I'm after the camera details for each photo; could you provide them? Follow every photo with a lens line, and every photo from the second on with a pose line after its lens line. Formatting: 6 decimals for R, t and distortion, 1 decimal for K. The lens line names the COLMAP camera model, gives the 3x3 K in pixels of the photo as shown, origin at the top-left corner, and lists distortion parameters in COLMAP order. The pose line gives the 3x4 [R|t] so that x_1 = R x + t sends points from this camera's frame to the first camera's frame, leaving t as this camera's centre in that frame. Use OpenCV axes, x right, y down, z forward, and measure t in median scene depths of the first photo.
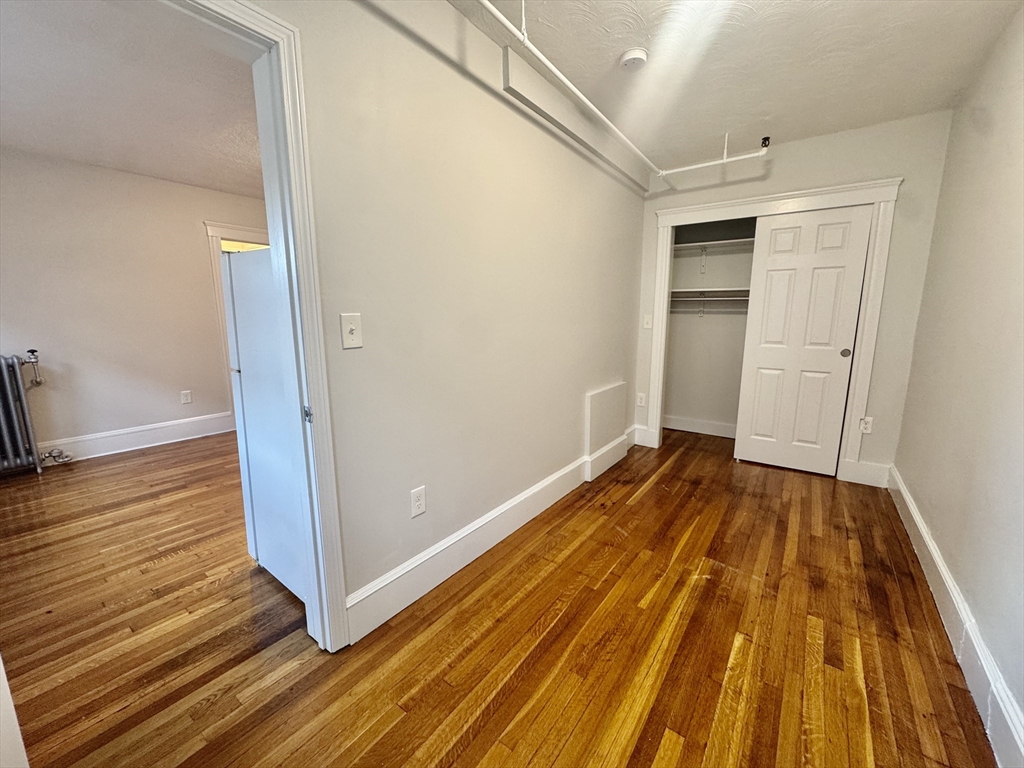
lens RADIAL K [[409.0, 0, 511.0], [0, 409.0, 381.1], [0, 0, 1]] dist [-0.000133, 0.000464]
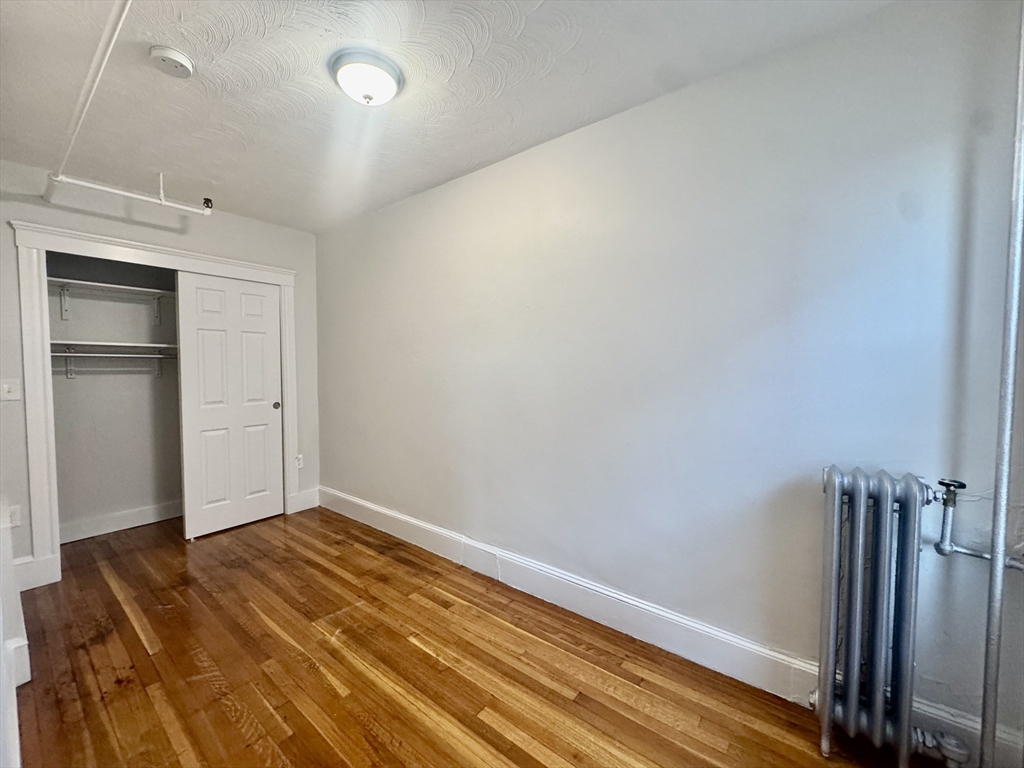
lens RADIAL K [[409.0, 0, 508.0], [0, 409.0, 383.1], [0, 0, 1]] dist [-0.000133, 0.000464]
pose [[0.041473, -0.041281, 0.998286, -0.391444], [0.166891, 0.985395, 0.033814, -0.074973], [-0.985103, 0.165203, 0.047757, 0.343220]]
